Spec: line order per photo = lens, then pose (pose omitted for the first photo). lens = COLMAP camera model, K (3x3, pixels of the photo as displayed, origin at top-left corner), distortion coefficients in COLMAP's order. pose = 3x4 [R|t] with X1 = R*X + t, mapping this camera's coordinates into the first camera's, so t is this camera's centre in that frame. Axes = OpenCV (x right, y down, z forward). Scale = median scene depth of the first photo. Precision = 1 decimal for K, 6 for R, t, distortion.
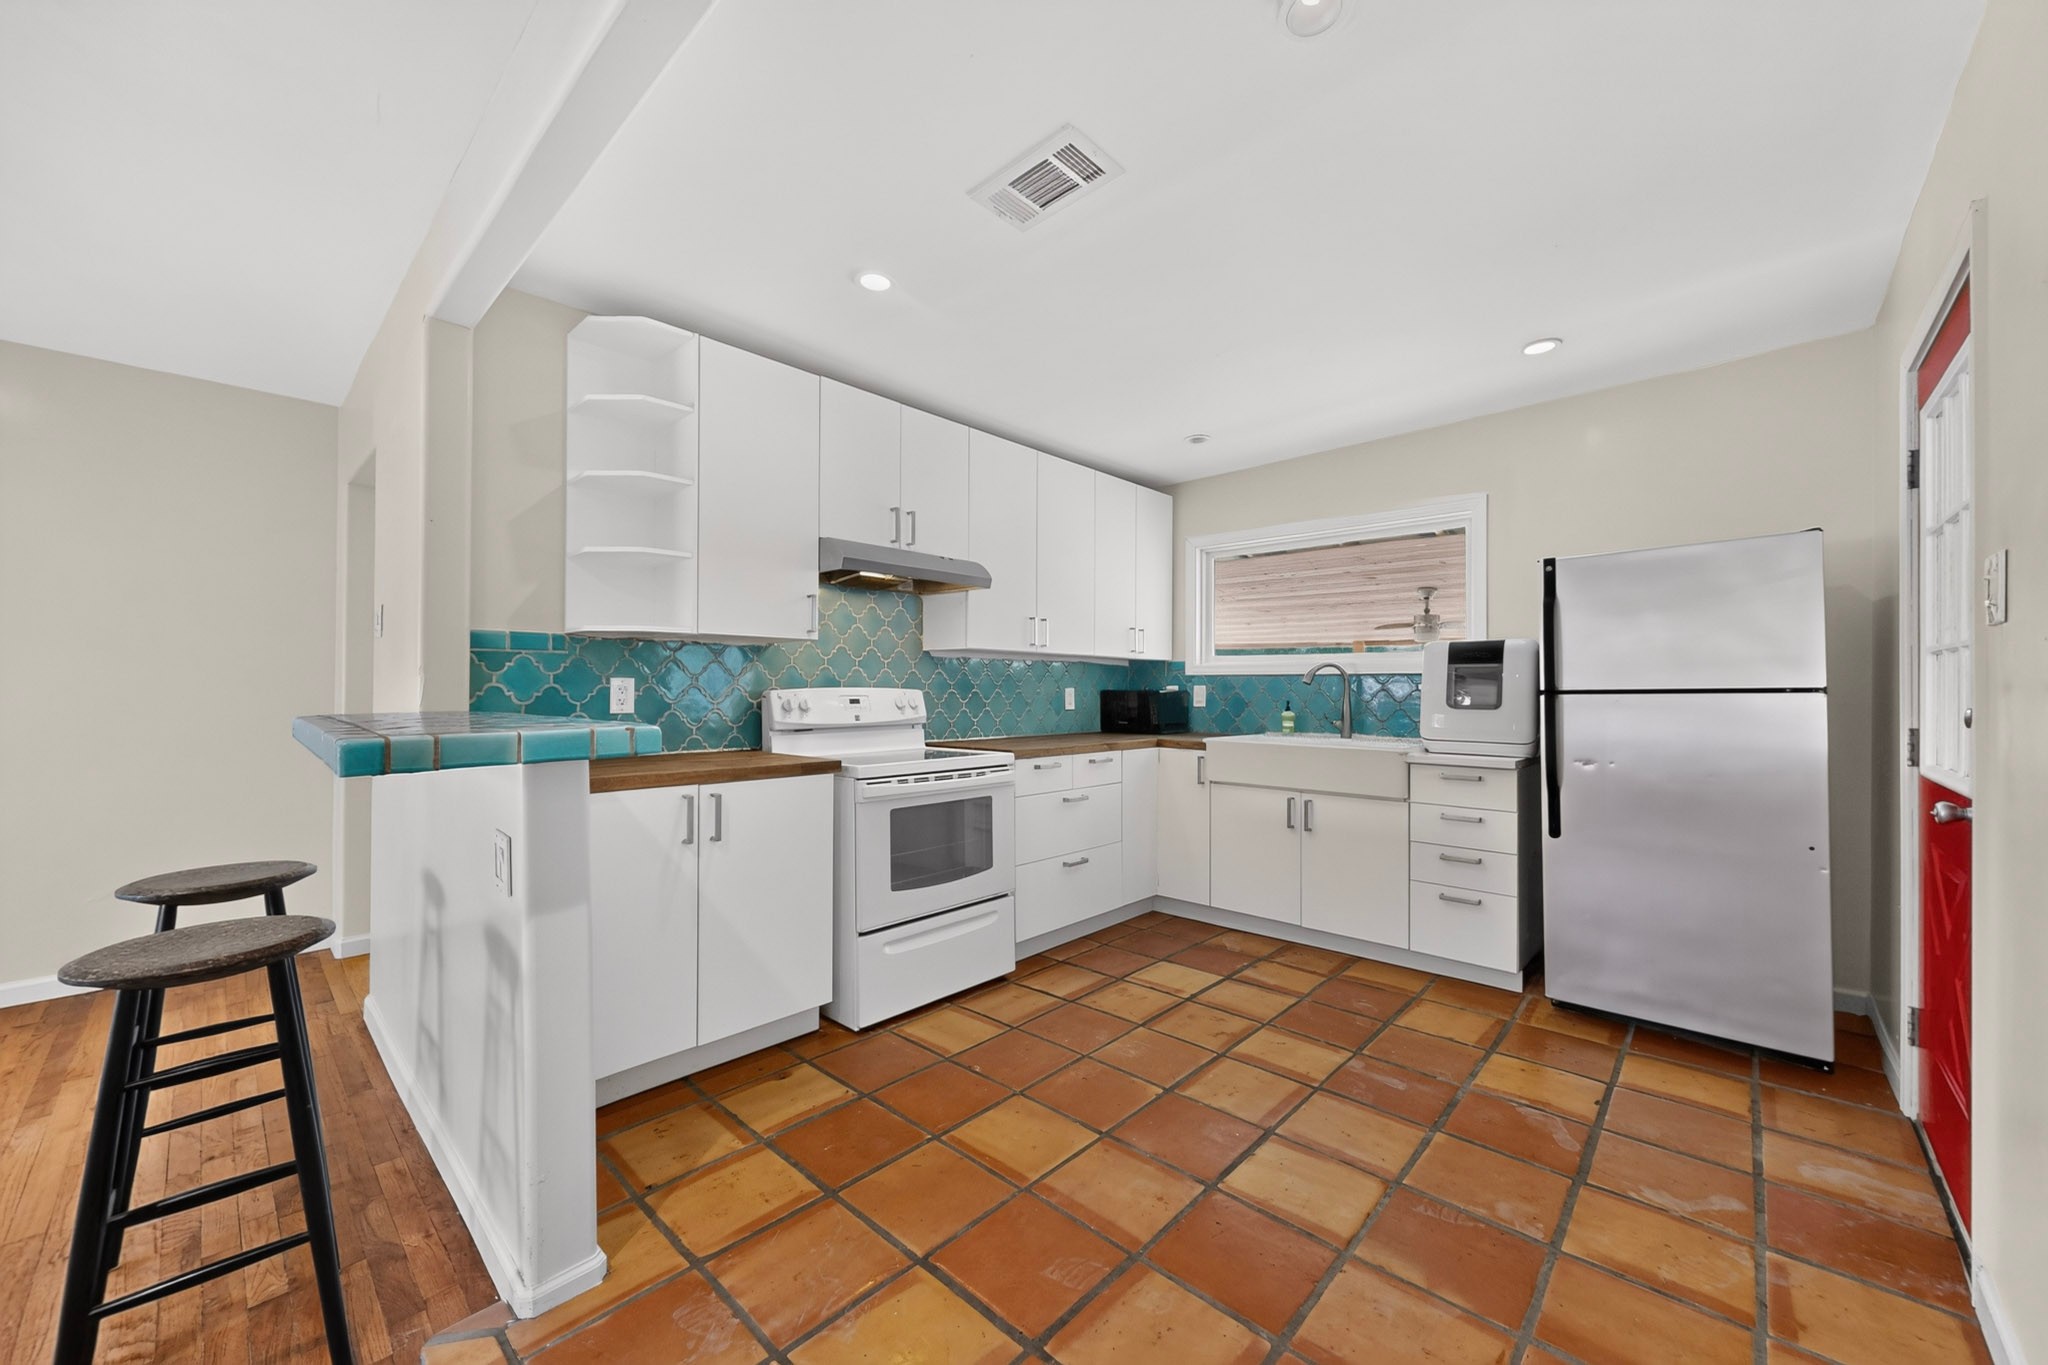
lens RADIAL K [[772.2, 0, 1024.8], [0, 772.2, 684.5], [0, 0, 1]] dist [0.001186, -0.000196]
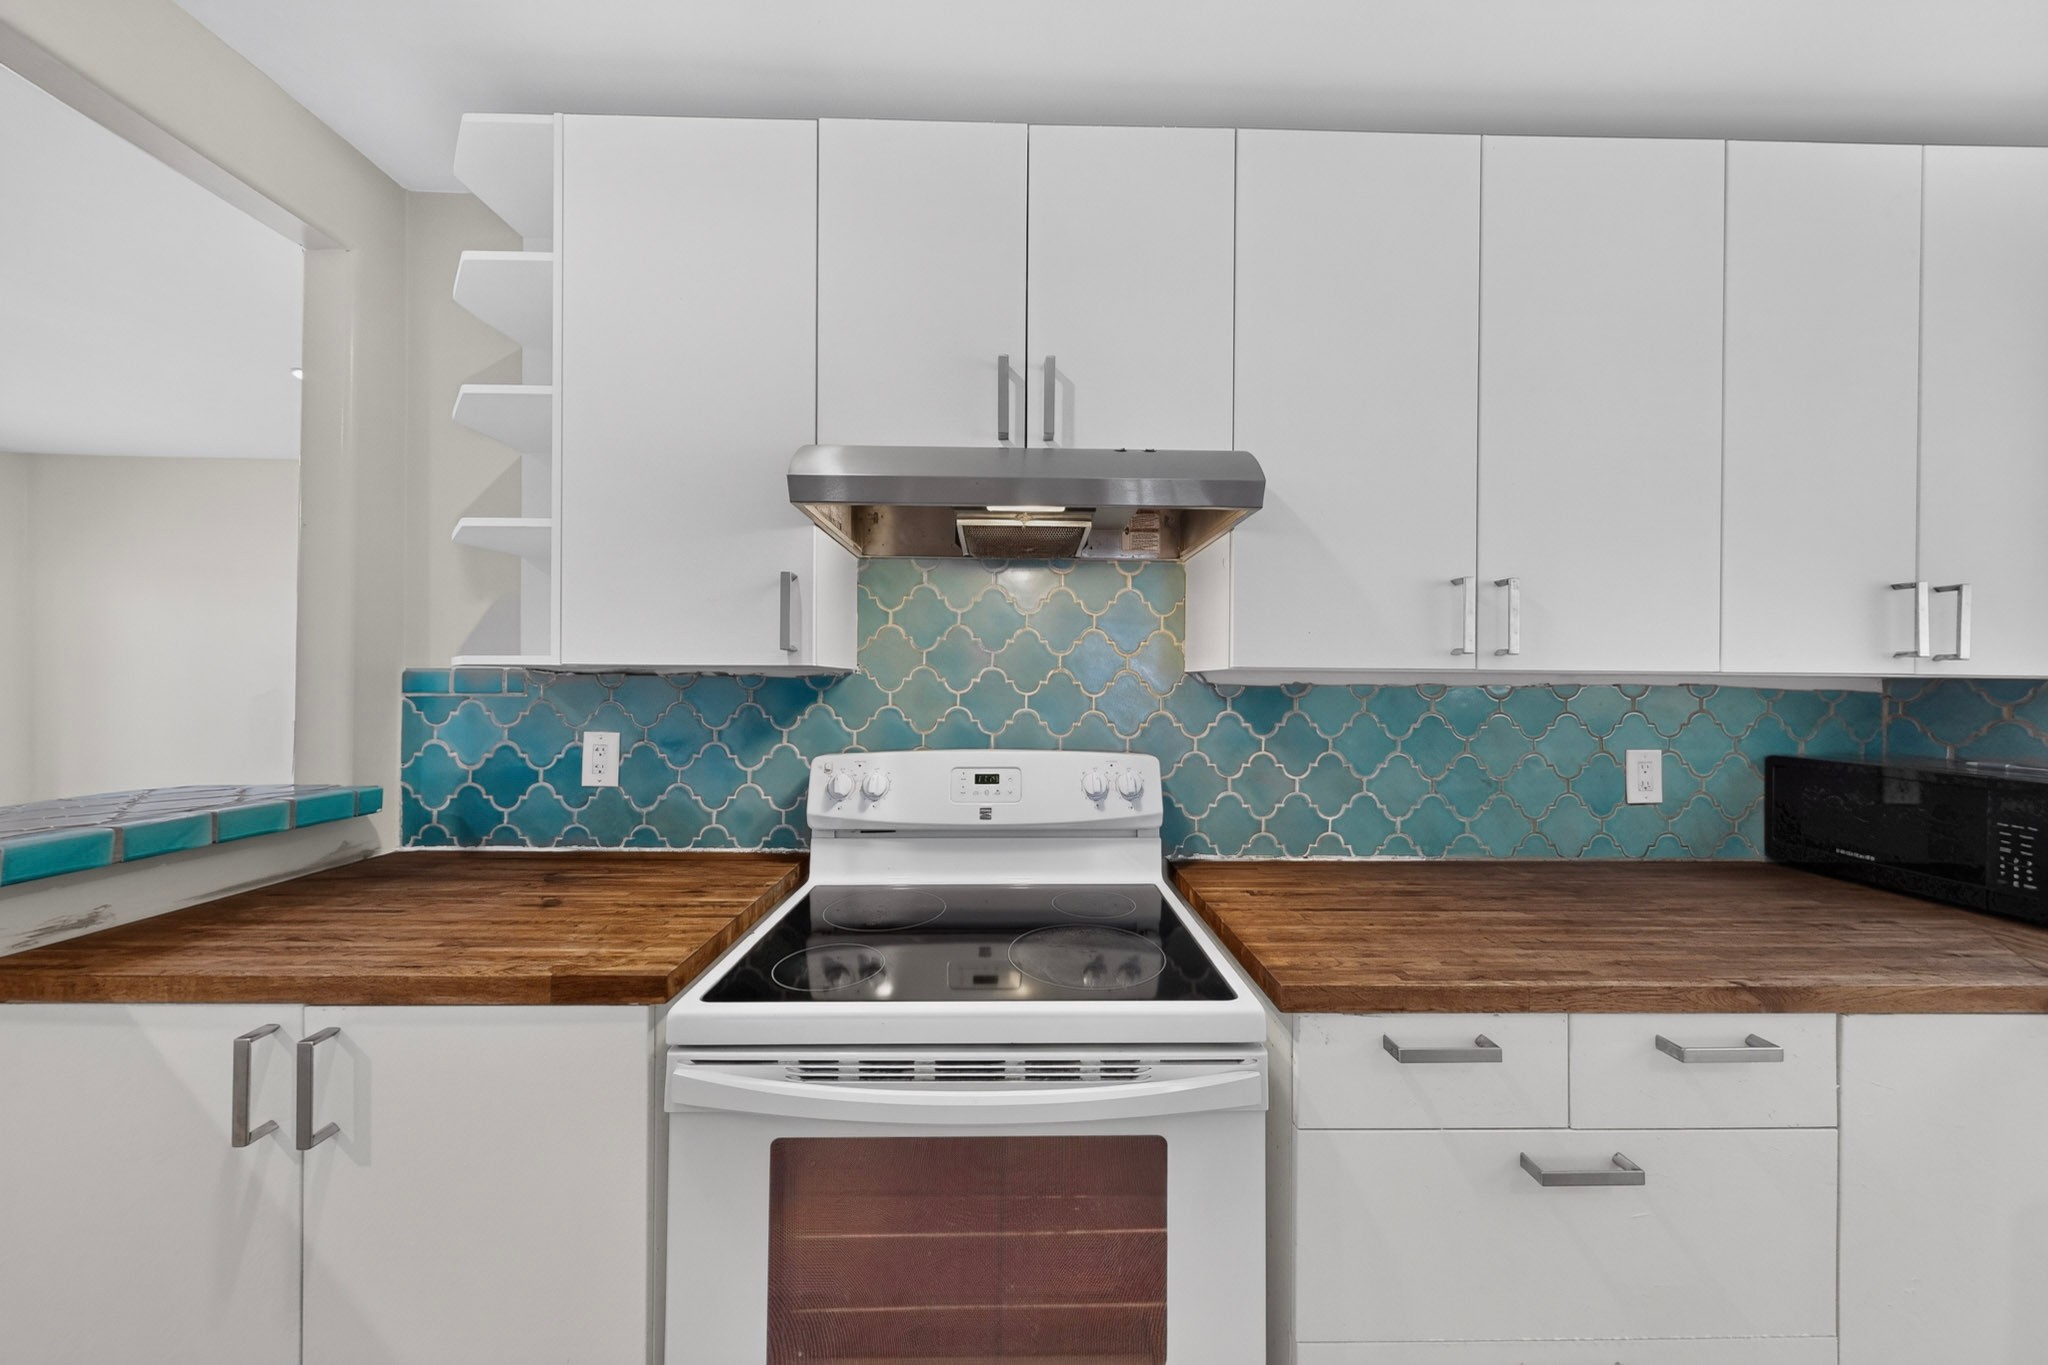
lens RADIAL K [[639.9, 0, 1023.9], [0, 639.9, 686.7], [0, 0, 1]] dist [-0.000852, 0.000061]
pose [[0.694777, 0.003612, -0.719216, 0.112740], [-0.000888, 0.999991, 0.004165, -0.046099], [0.719224, -0.002255, 0.694774, 0.815140]]
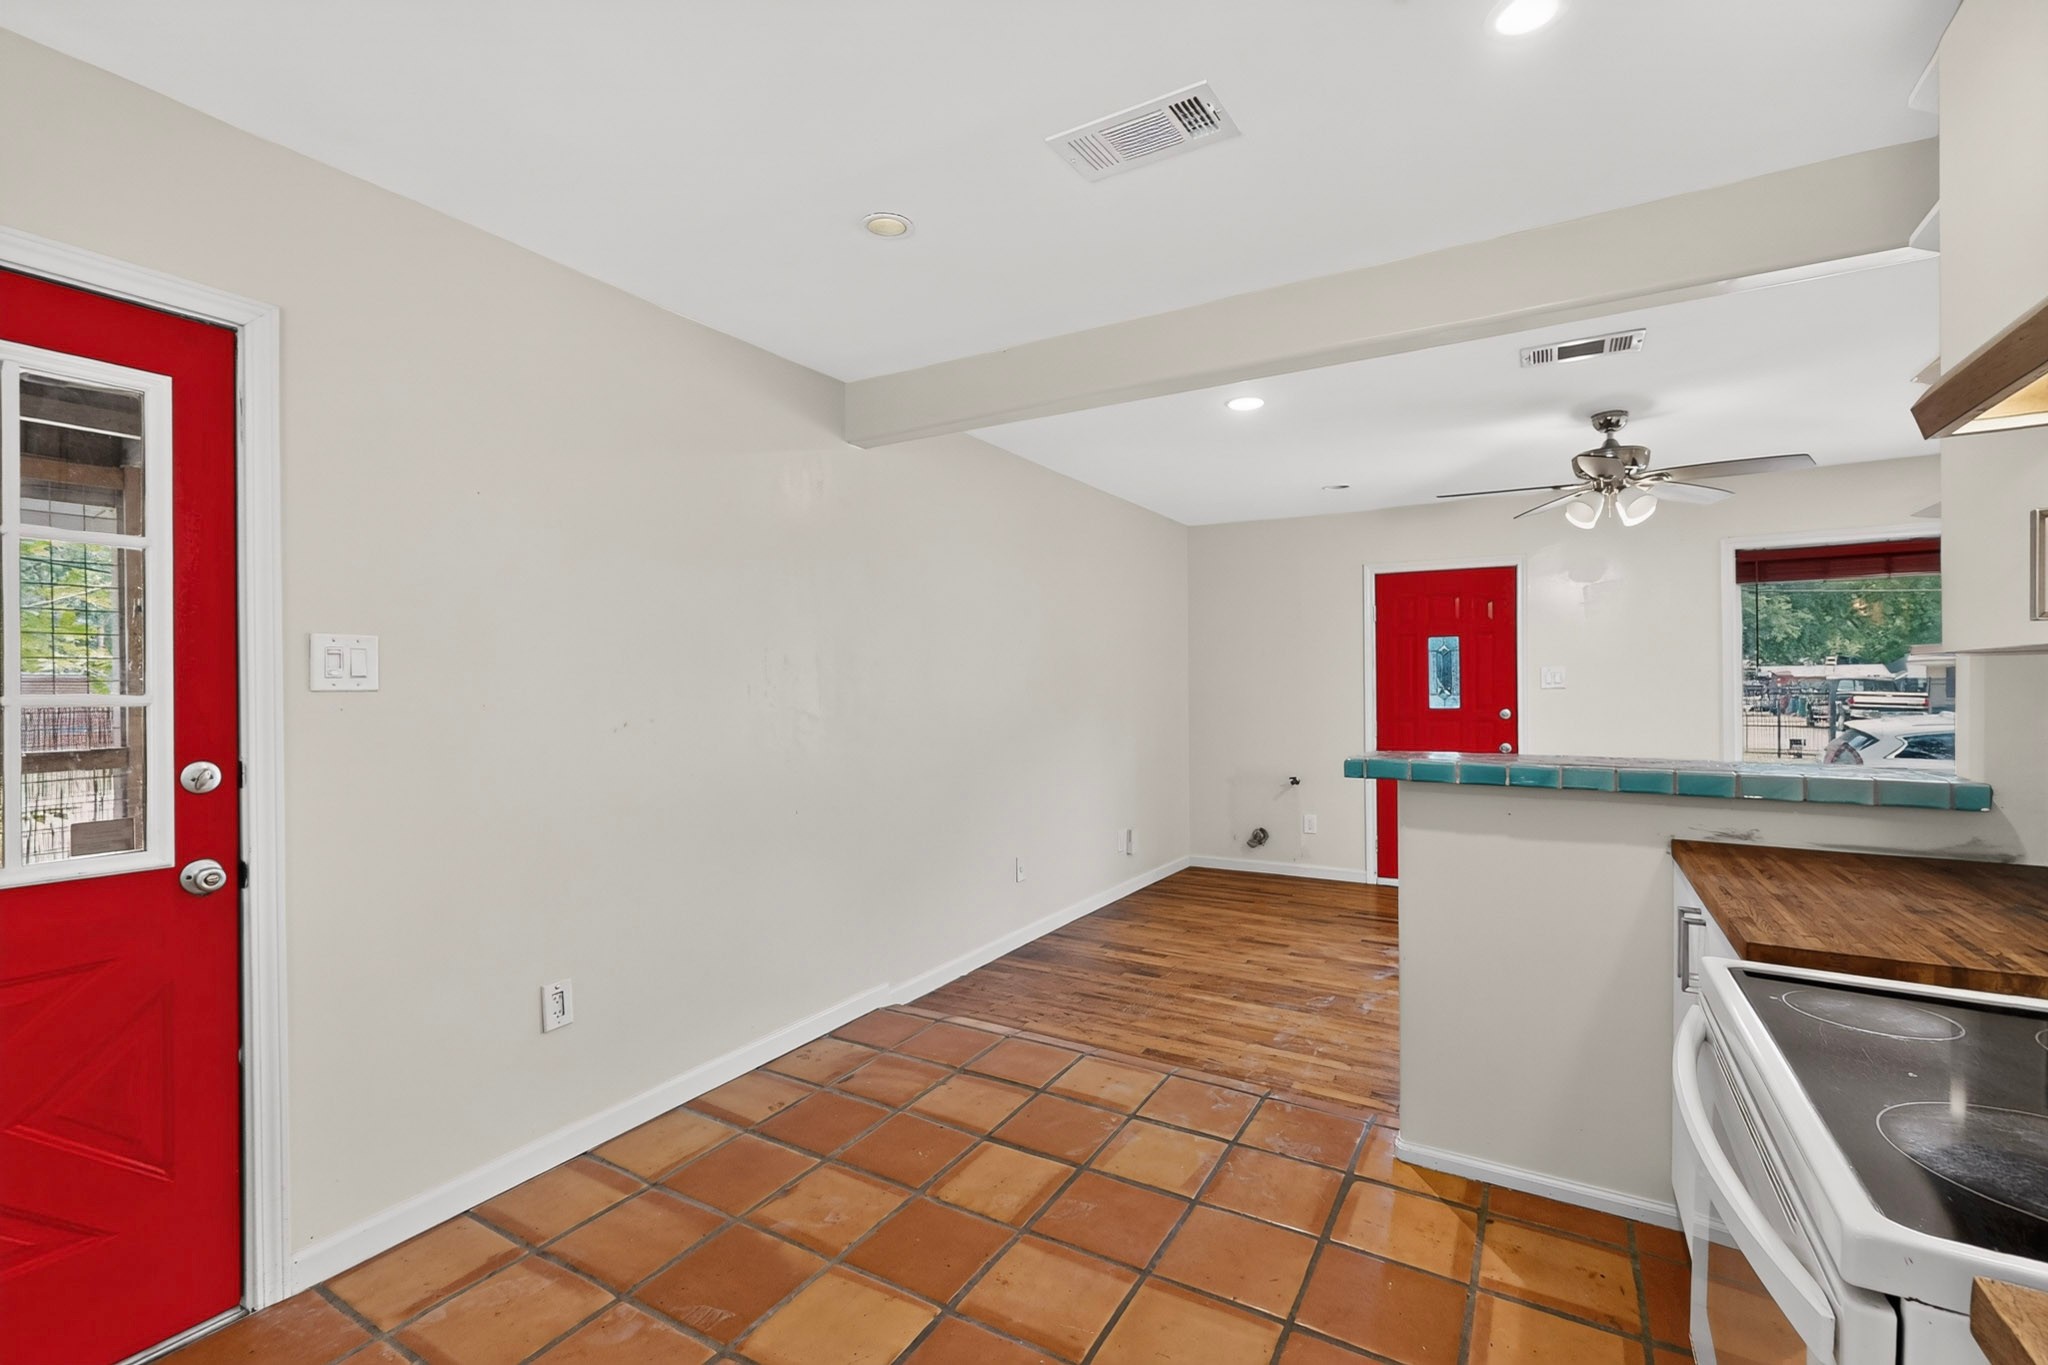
lens RADIAL K [[889.1, 0, 1022.5], [0, 889.1, 685.0], [0, 0, 1]] dist [-0.000483, -0.000224]
pose [[-0.976830, 0.000143, -0.214018, 0.234842], [0.000794, 0.999995, -0.002956, -0.038832], [0.214017, -0.003057, -0.976825, 1.255085]]
